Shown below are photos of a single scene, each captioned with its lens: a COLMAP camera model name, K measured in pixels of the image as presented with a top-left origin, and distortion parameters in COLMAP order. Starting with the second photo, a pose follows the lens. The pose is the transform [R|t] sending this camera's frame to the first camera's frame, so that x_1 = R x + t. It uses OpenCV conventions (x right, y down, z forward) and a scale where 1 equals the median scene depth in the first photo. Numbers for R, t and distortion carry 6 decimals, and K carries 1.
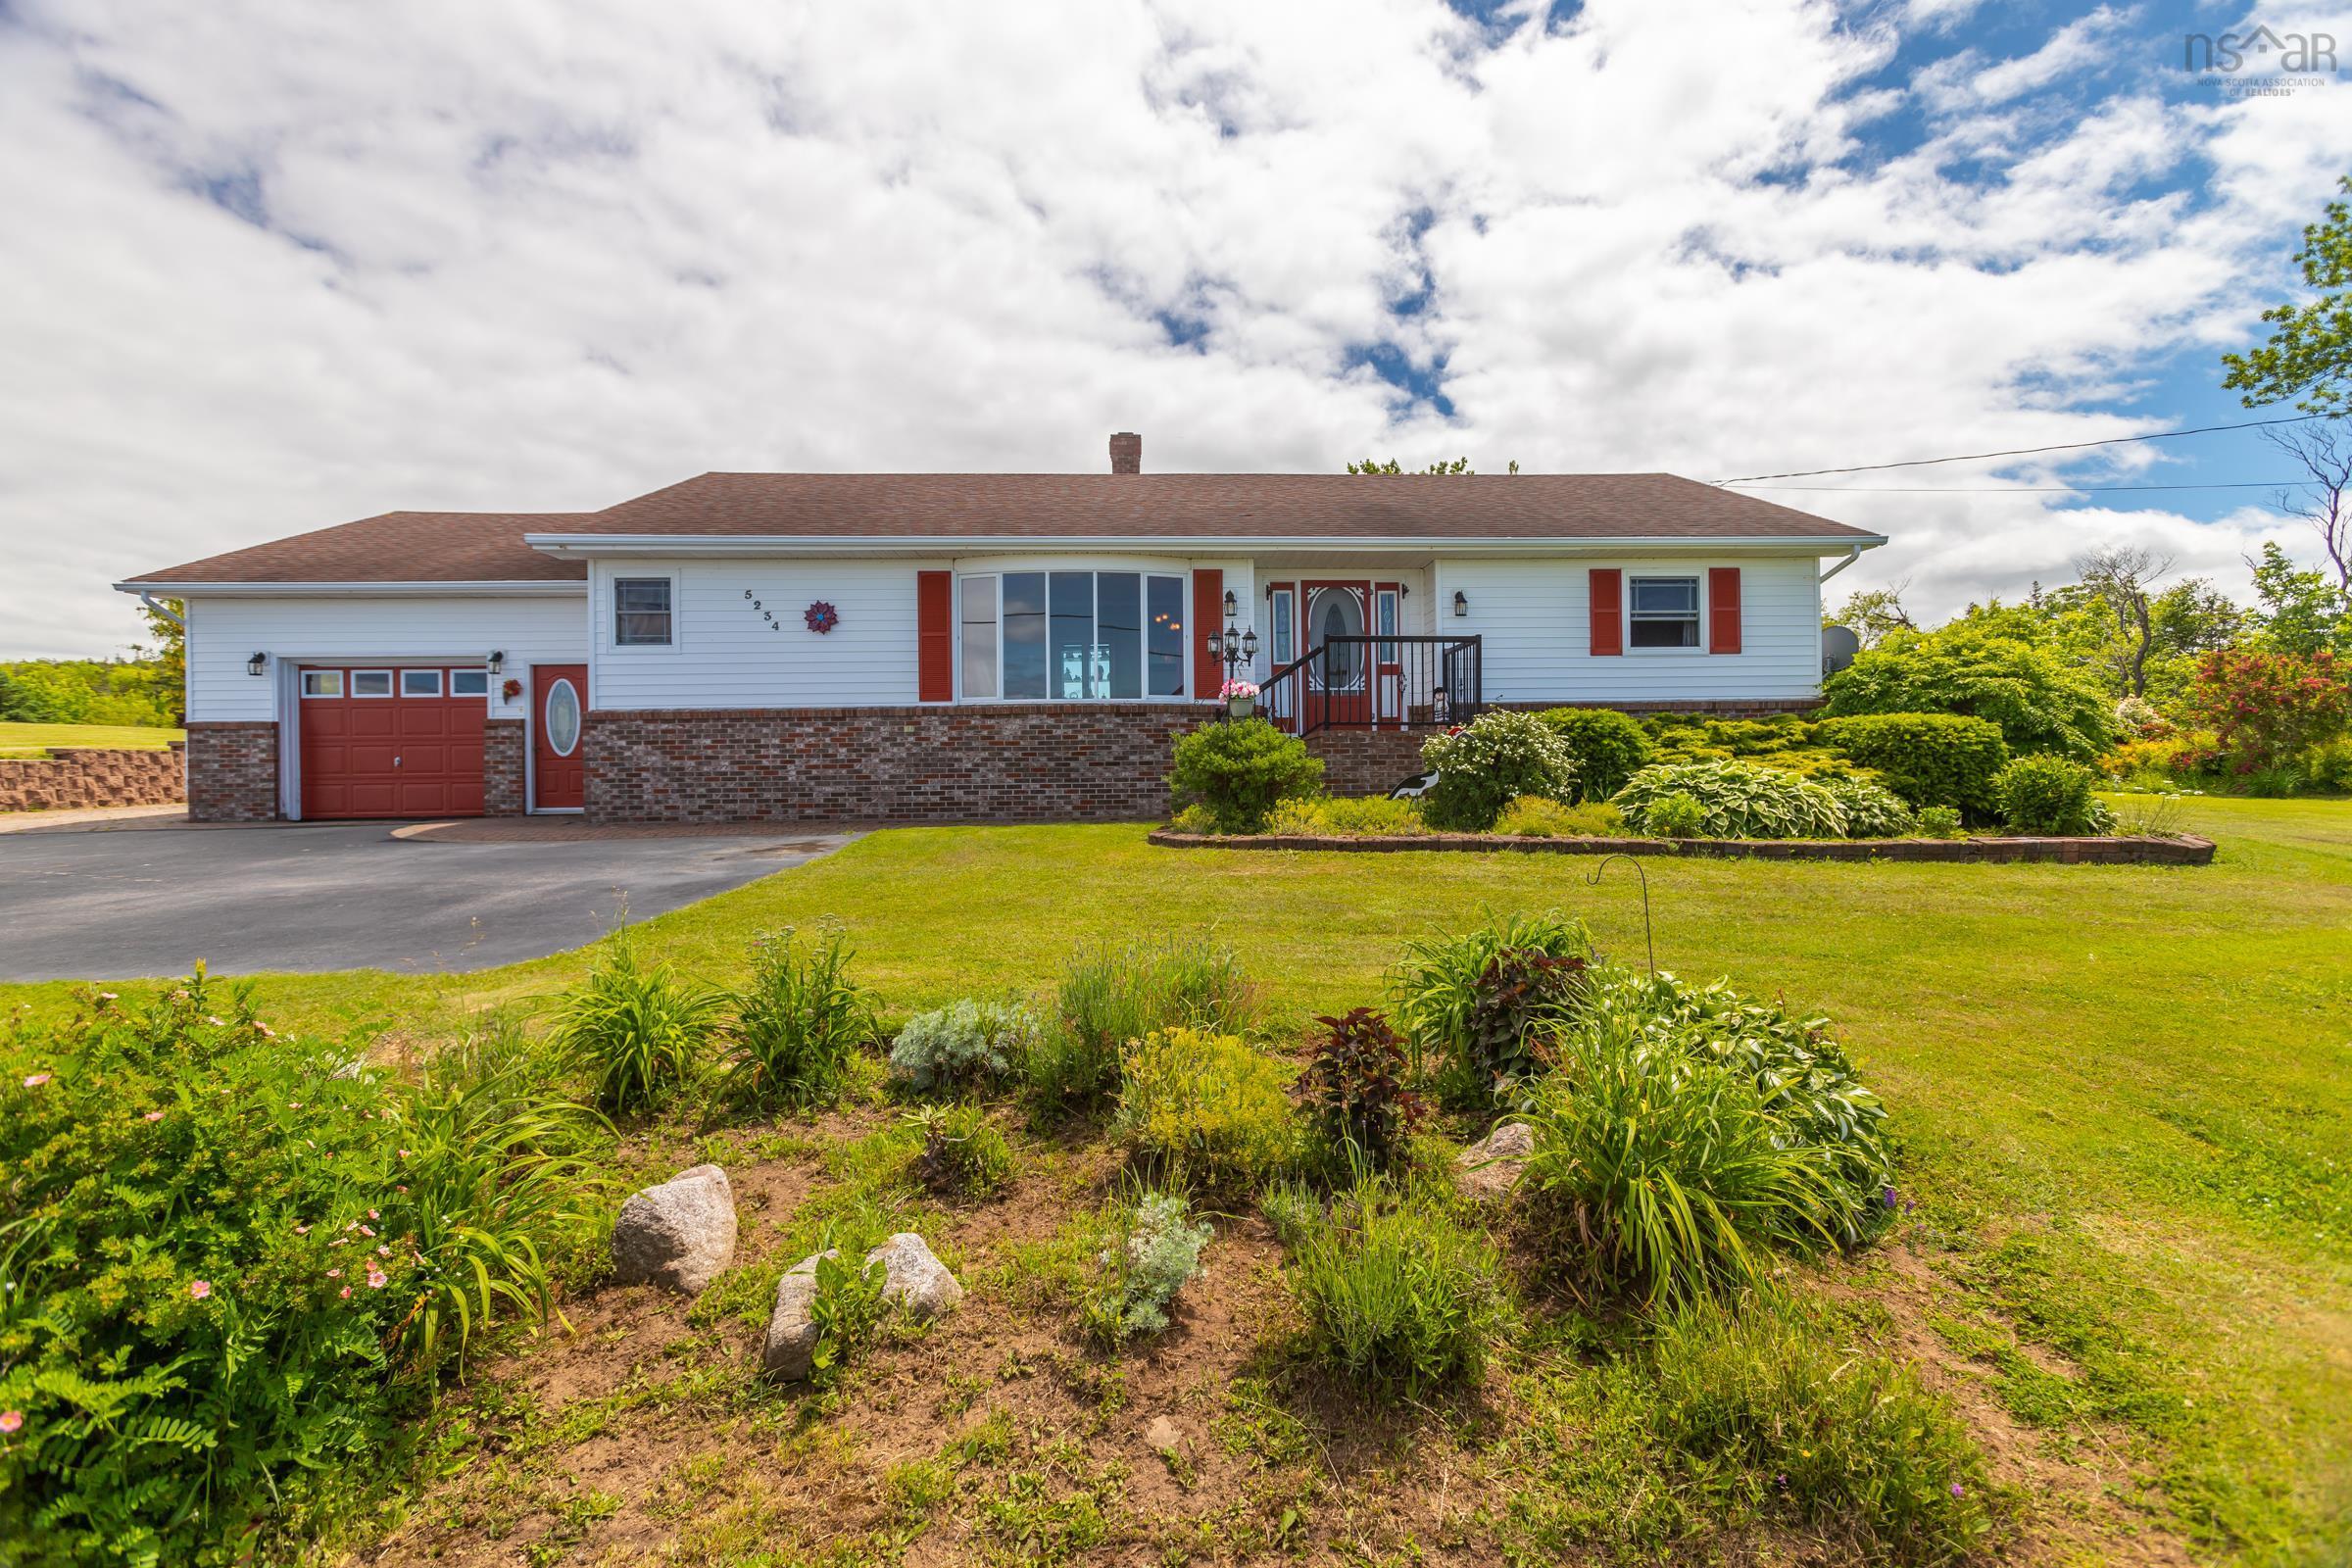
lens RADIAL K [[1165.4, 0, 1178.2], [0, 1165.4, 785.7], [0, 0, 1]] dist [0.000298, 0.002545]
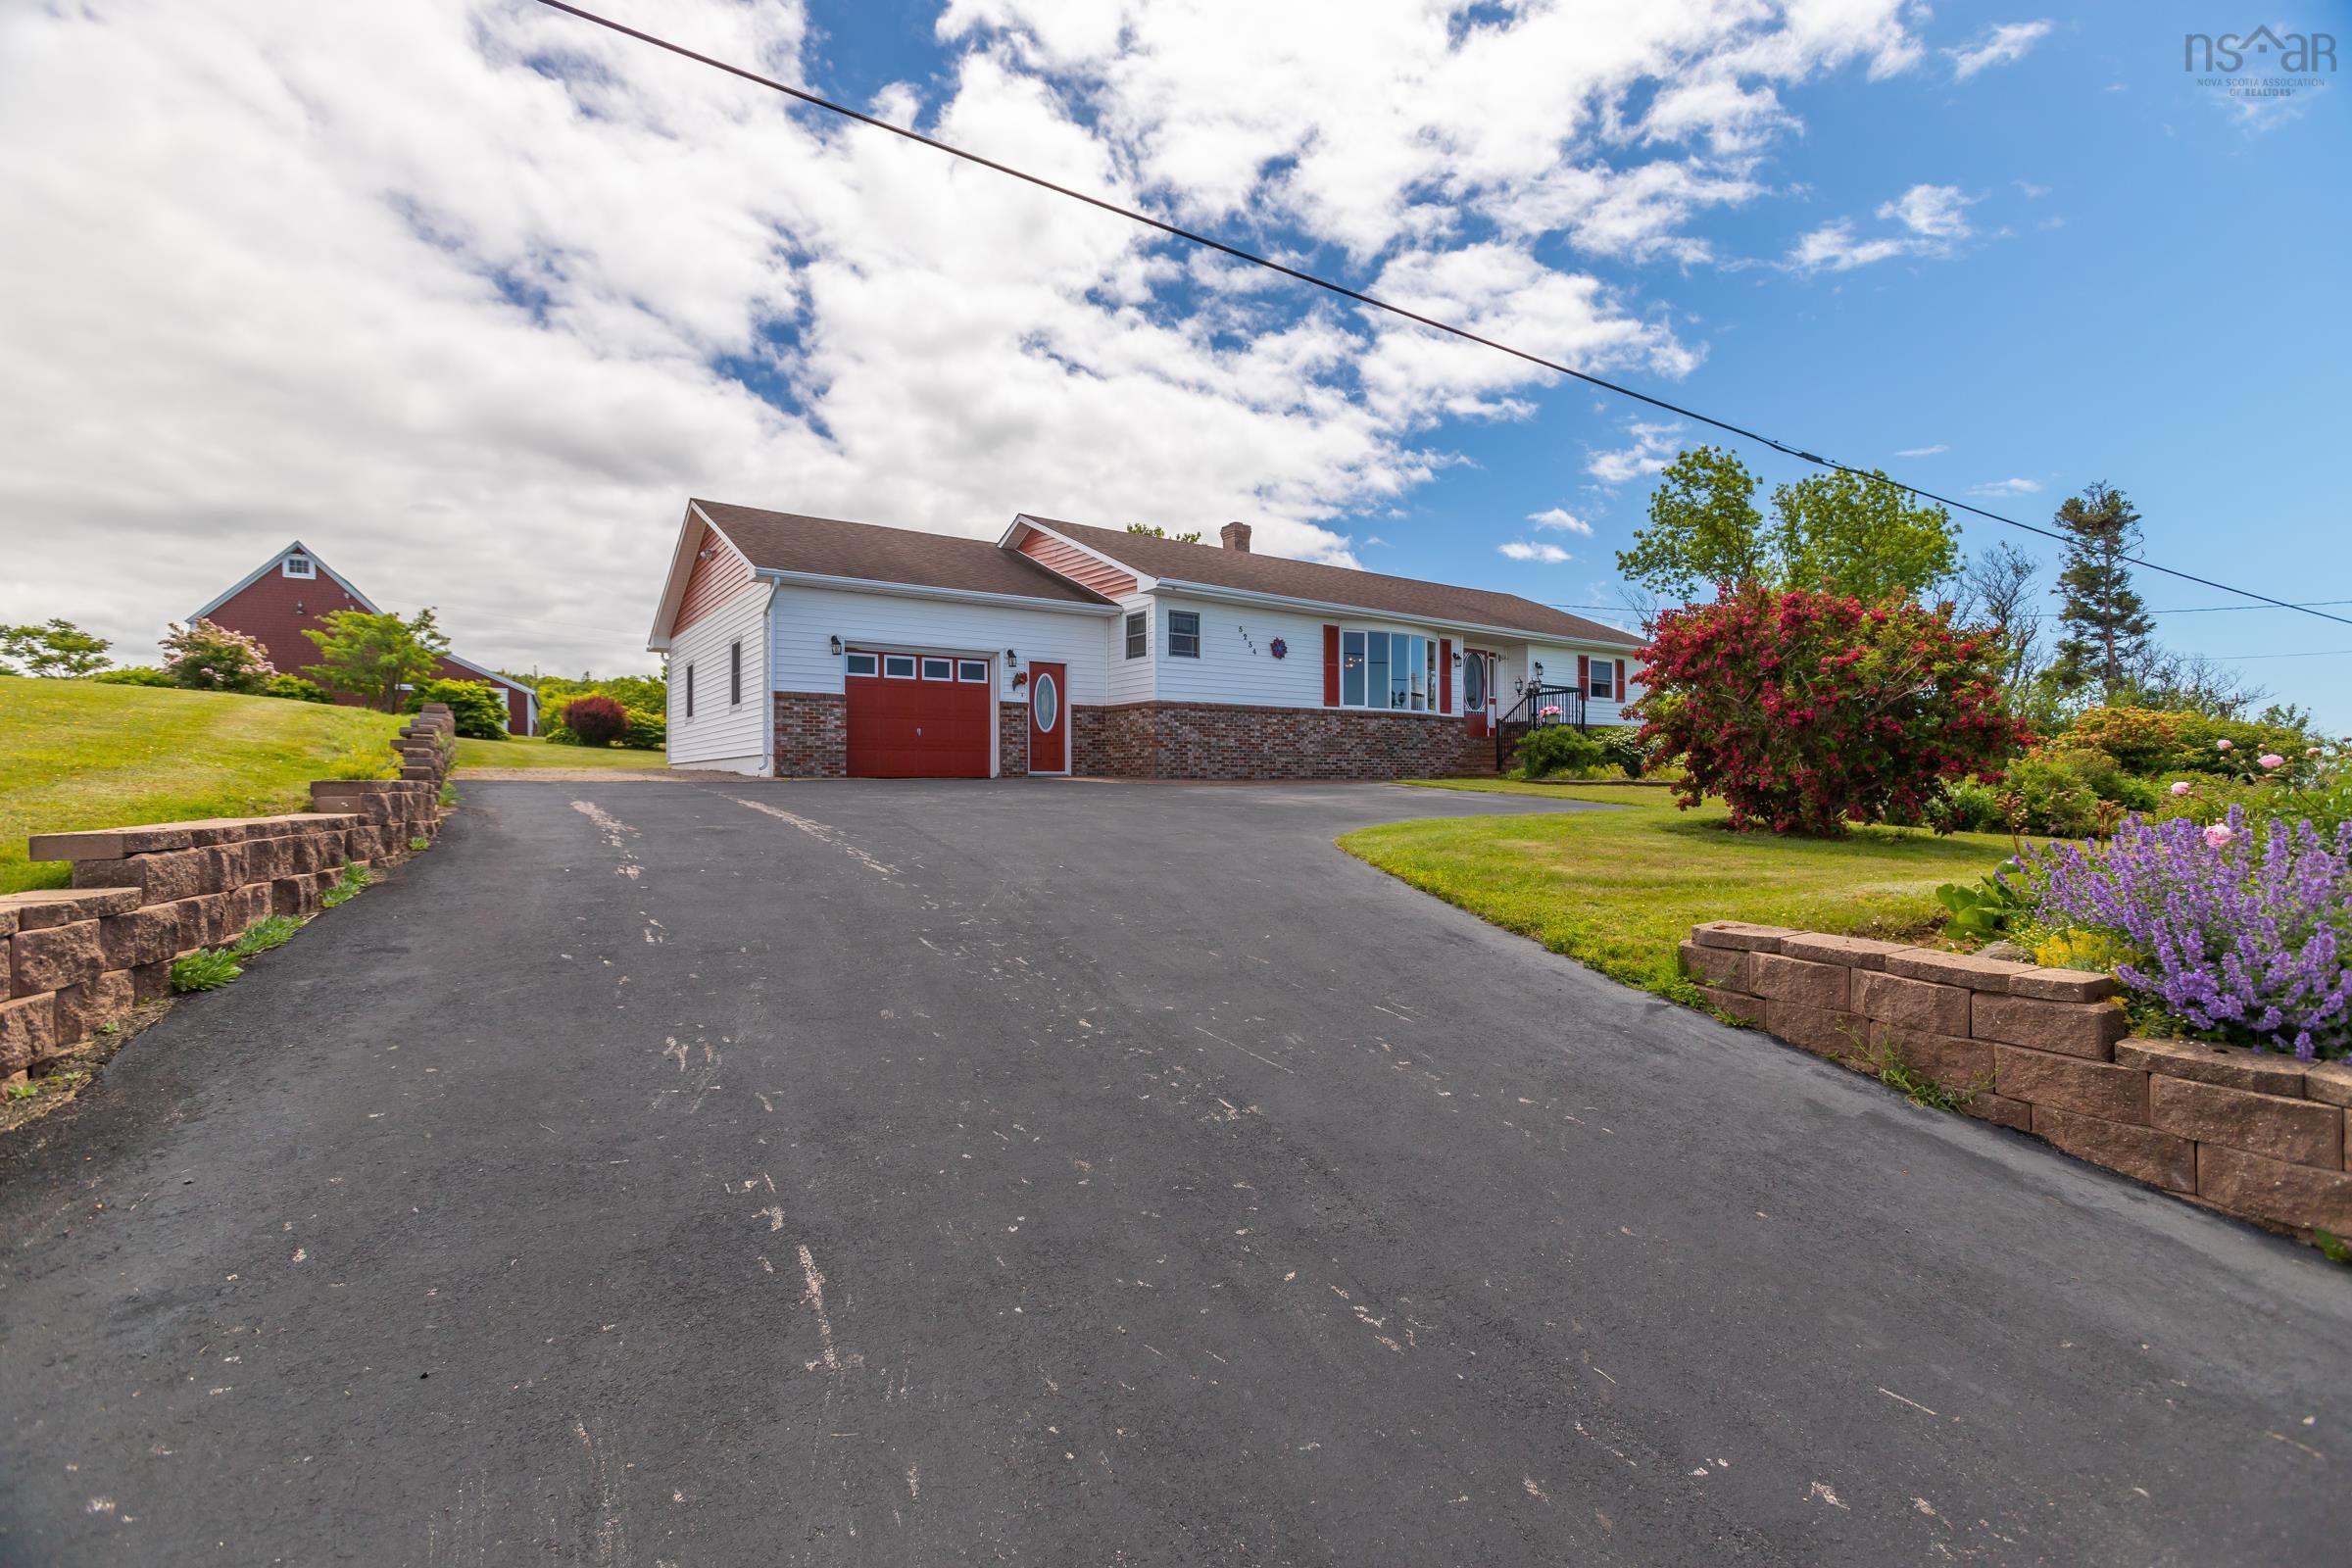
lens RADIAL K [[1022.0, 0, 1176.0], [0, 1022.0, 784.3], [0, 0, 1]] dist [-0.011660, -0.000336]
pose [[0.841437, 0.006715, 0.540313, -0.816887], [-0.012634, 0.999894, 0.007250, 0.019907], [-0.540207, -0.012926, 0.841433, -0.051984]]
